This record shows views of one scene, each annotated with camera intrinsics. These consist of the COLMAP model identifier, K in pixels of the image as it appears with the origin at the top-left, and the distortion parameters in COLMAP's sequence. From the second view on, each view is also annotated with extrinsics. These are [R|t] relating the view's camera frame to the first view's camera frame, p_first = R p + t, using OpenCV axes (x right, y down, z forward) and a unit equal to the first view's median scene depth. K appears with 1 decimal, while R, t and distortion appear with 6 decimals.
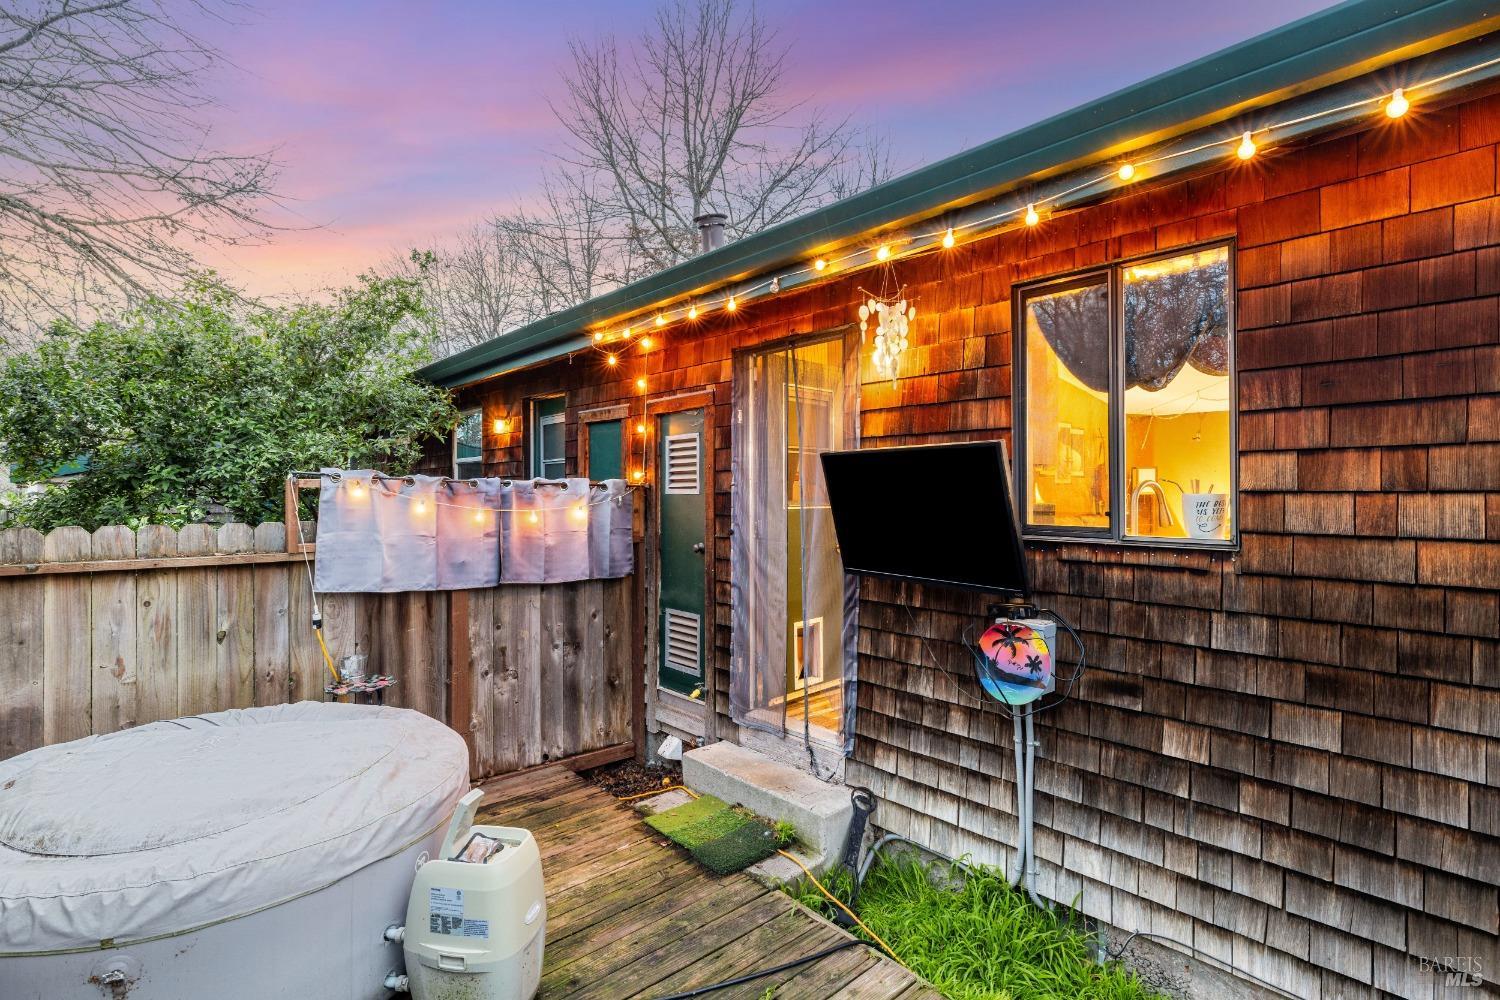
lens RADIAL K [[733.4, 0, 749.4], [0, 733.4, 492.9], [0, 0, 1]] dist [-0.004780, 0.001445]
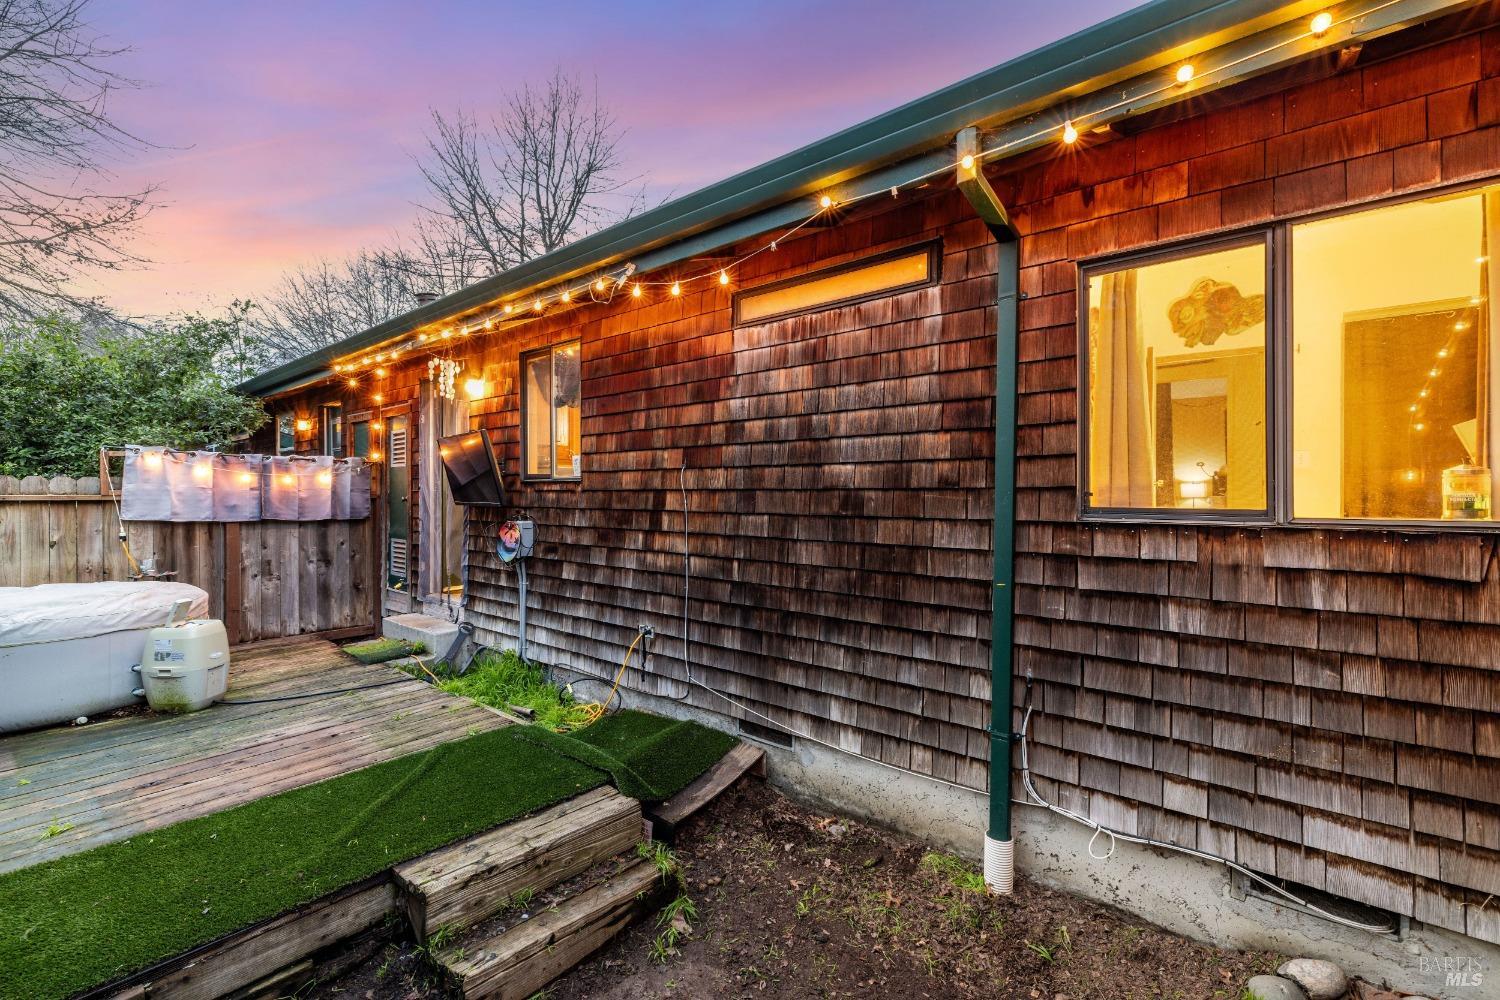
lens RADIAL K [[625.3, 0, 754.4], [0, 625.3, 496.4], [0, 0, 1]] dist [0.002313, -0.000555]
pose [[0.986219, -0.003276, 0.165415, 0.518313], [0.002471, 0.999984, 0.005069, 0.070807], [-0.165429, -0.004591, 0.986211, -0.561944]]
